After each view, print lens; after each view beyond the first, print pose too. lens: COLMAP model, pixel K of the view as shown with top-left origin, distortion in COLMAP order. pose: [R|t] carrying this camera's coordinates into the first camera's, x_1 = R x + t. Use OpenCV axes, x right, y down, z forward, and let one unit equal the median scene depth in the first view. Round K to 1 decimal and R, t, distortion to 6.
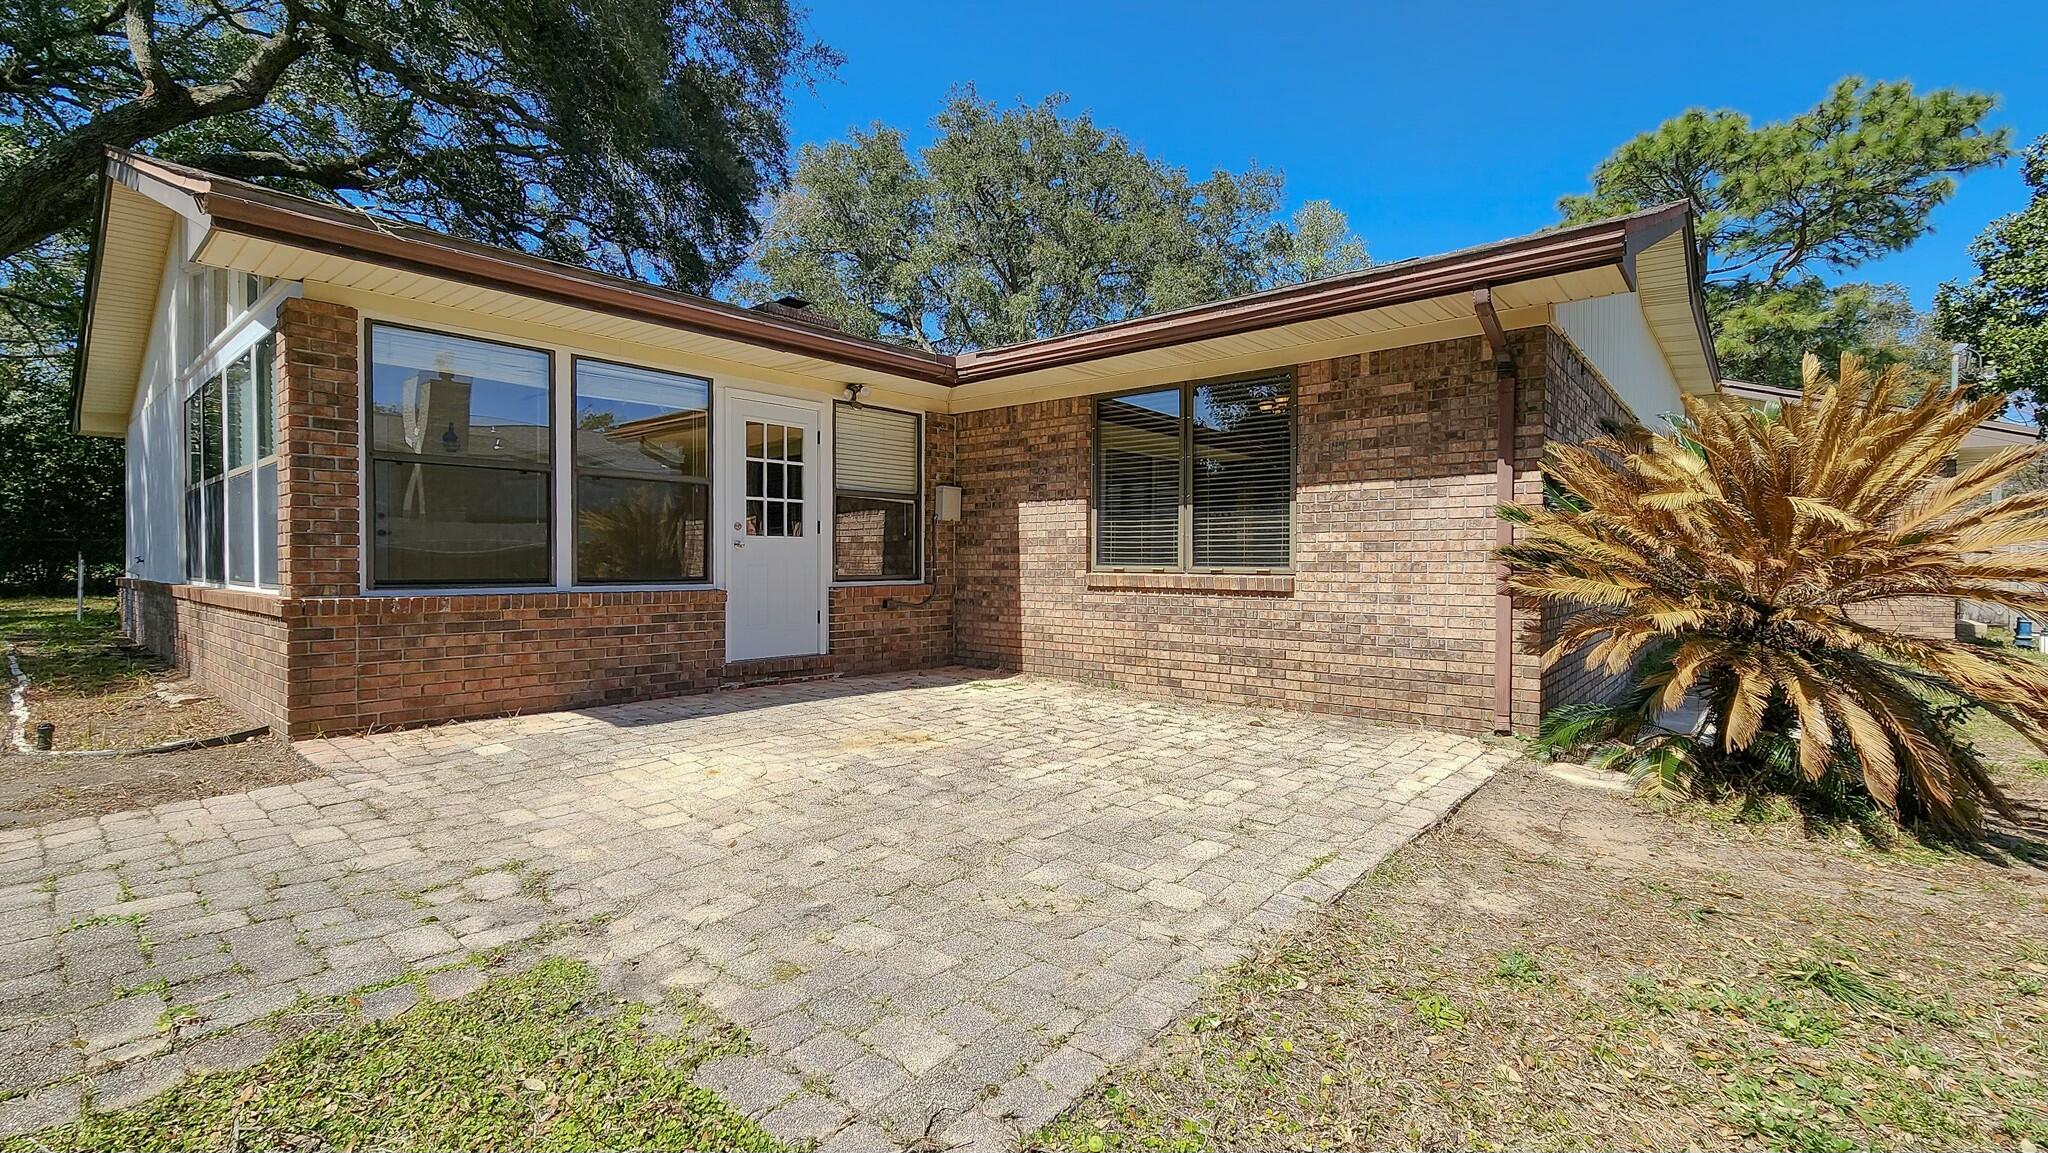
lens RADIAL K [[843.2, 0, 1014.7], [0, 843.2, 574.0], [0, 0, 1]] dist [0.003474, 0.000138]
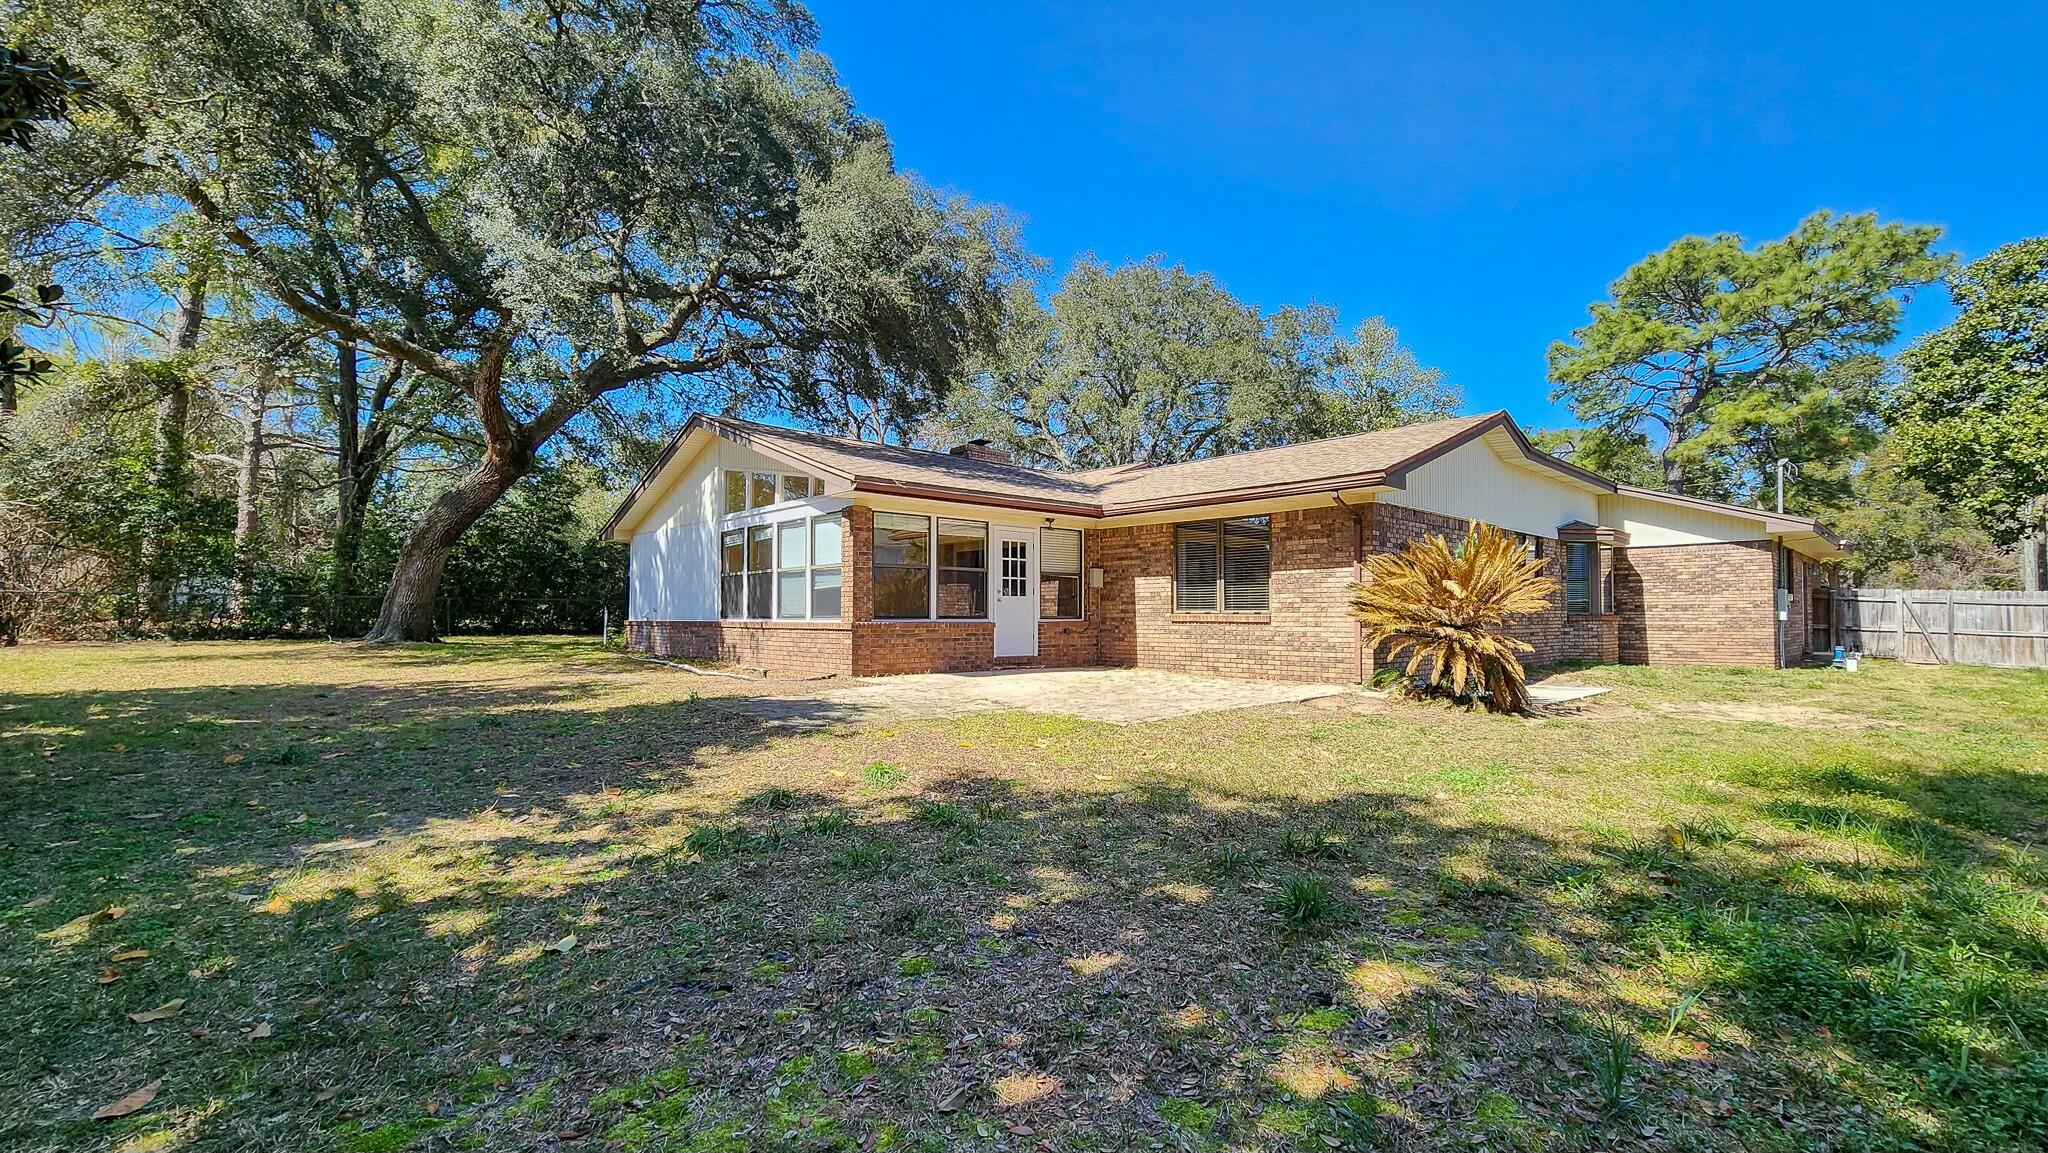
lens RADIAL K [[843.2, 0, 1012.9], [0, 843.2, 596.2], [0, 0, 1]] dist [0.003474, 0.000138]
pose [[0.992203, -0.004897, -0.124538, -0.034410], [0.000155, 0.999275, -0.038060, 0.031686], [0.124634, 0.037744, 0.991485, -0.994785]]
